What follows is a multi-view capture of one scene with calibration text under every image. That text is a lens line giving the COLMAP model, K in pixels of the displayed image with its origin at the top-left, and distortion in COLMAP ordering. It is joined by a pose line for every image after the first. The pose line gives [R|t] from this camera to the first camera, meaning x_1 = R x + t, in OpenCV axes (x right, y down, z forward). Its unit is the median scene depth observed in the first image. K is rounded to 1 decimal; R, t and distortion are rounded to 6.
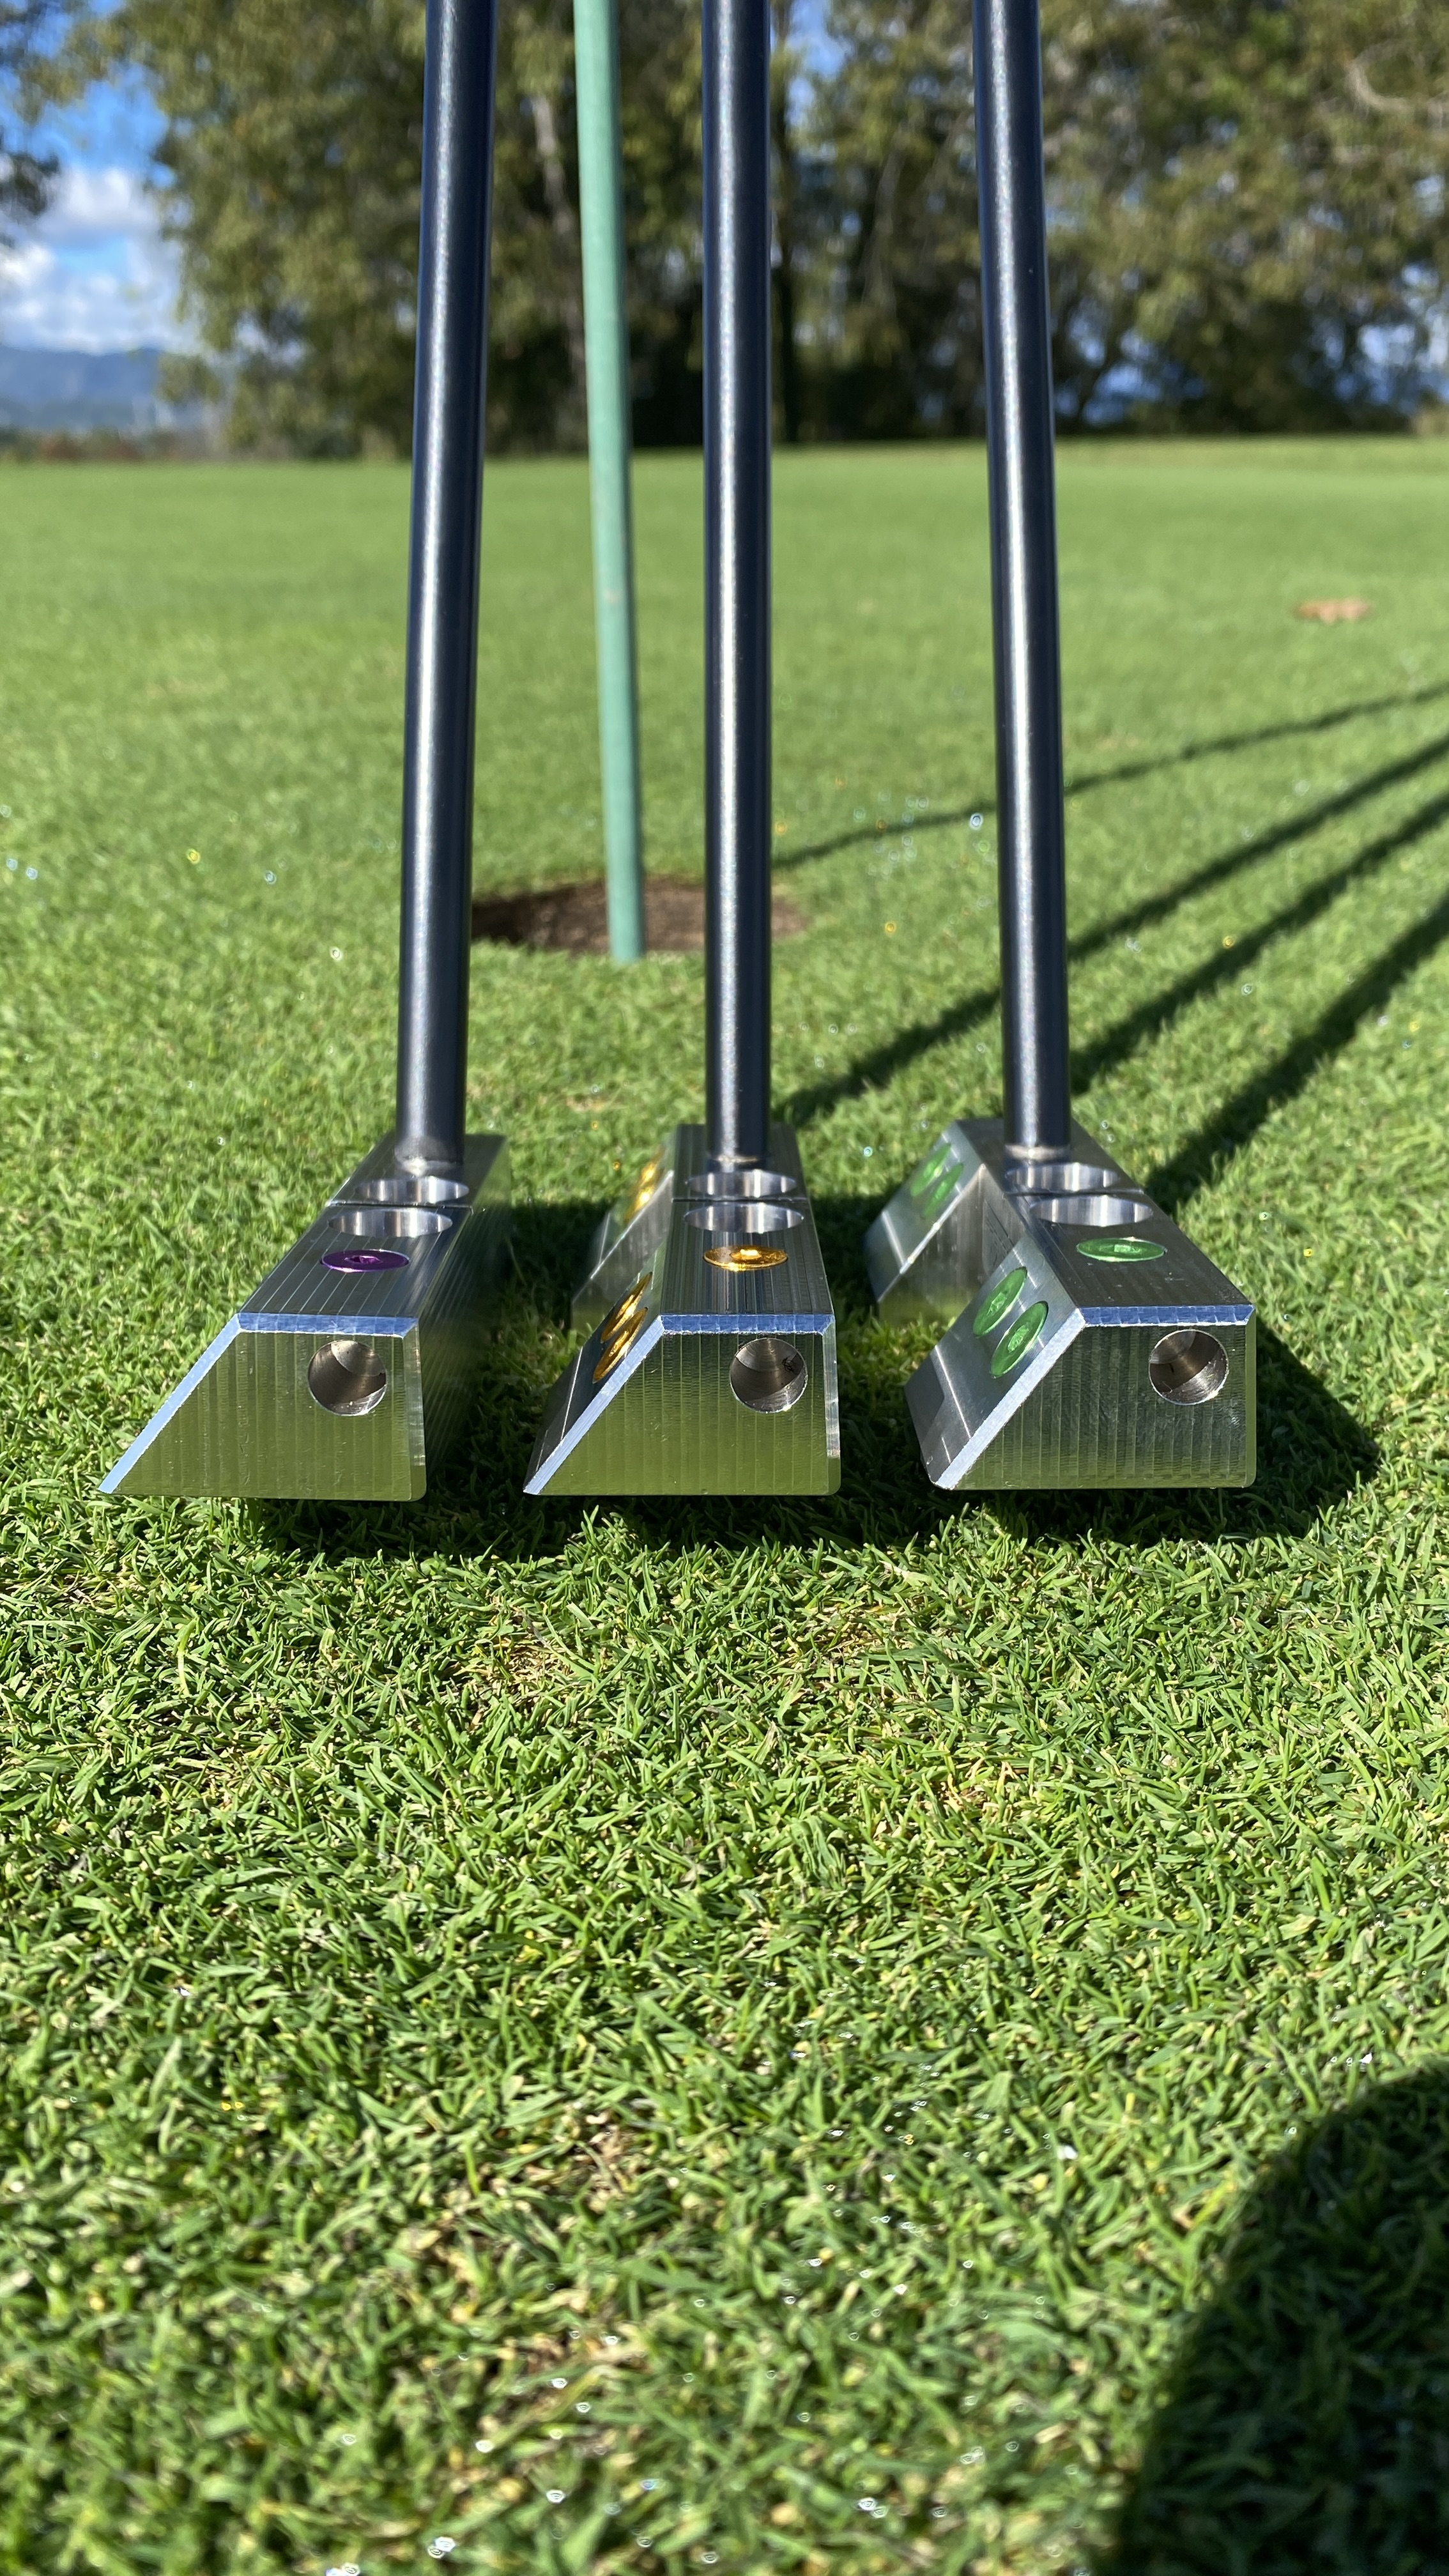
lens RADIAL K [[1960.4, 0, 733.0], [0, 1960.4, 1291.3], [0, 0, 1]] dist [0.012303, -0.003638]
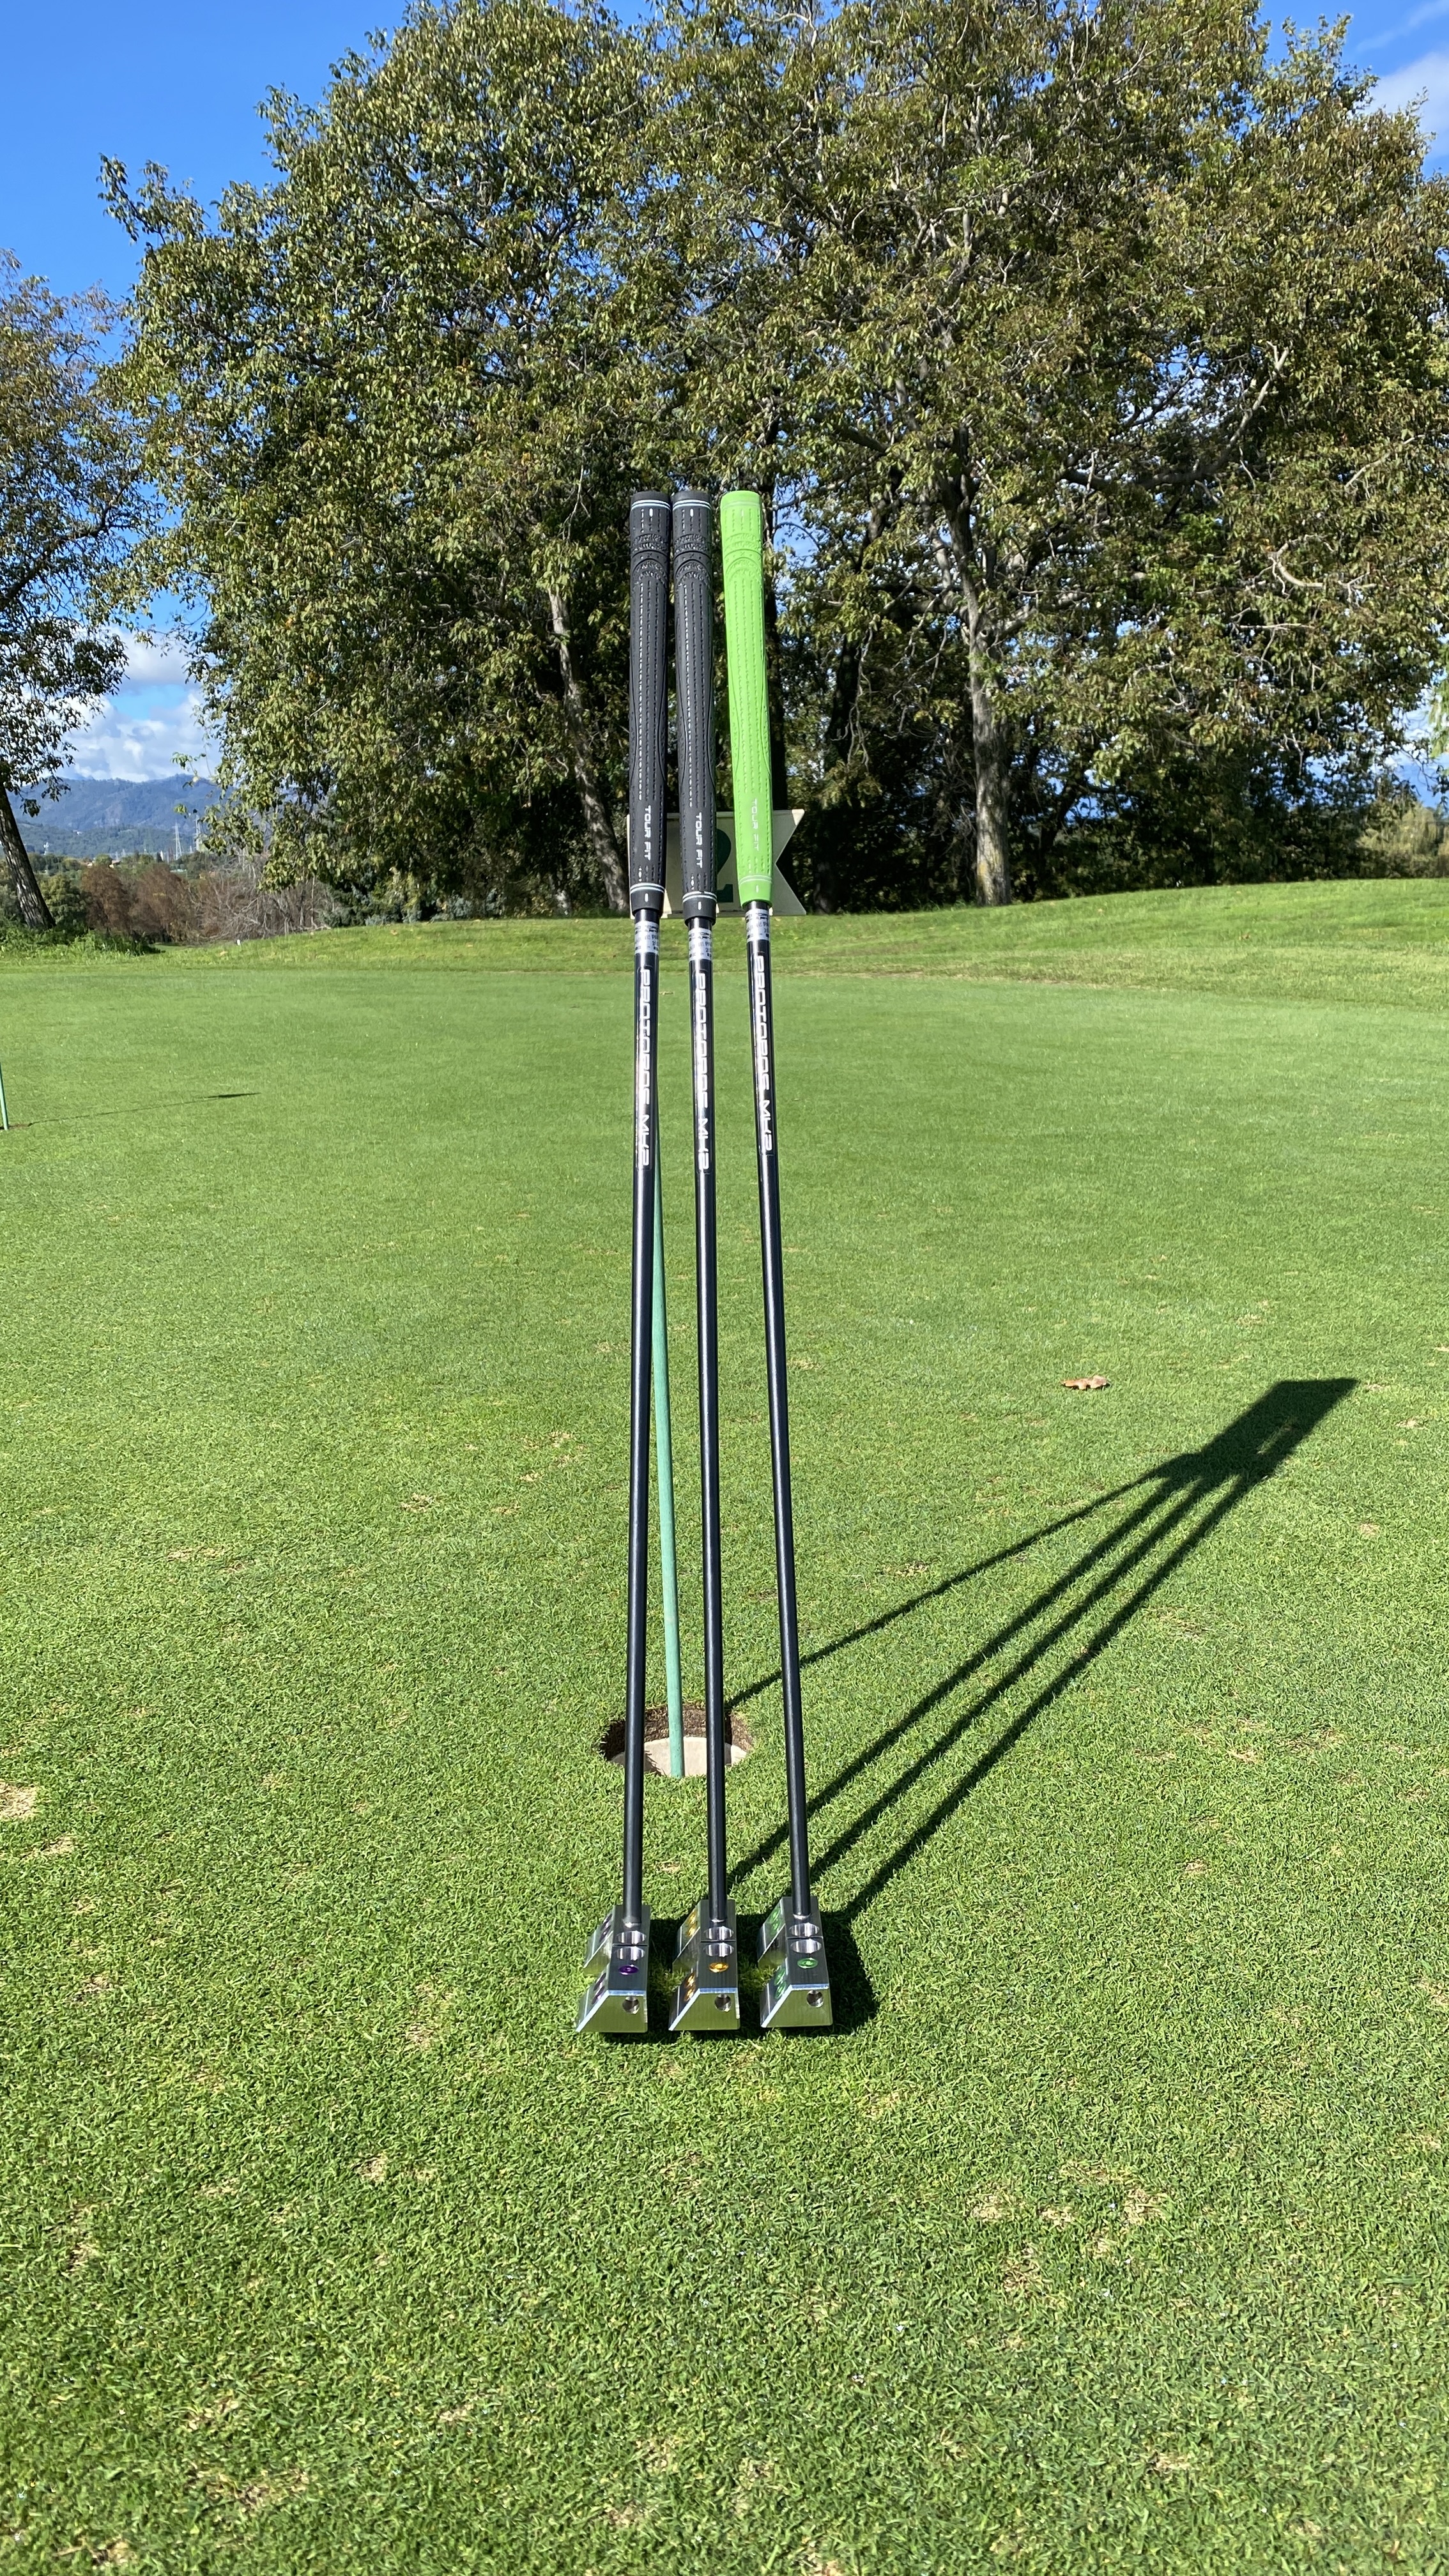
lens RADIAL K [[2222.9, 0, 724.5], [0, 2222.9, 1288.0], [0, 0, 1]] dist [0.016389, -0.000069]
pose [[0.999698, -0.022174, -0.010589, 0.005512], [0.020575, 0.990952, -0.132634, -0.044428], [0.013434, 0.132376, 0.991109, -0.210688]]
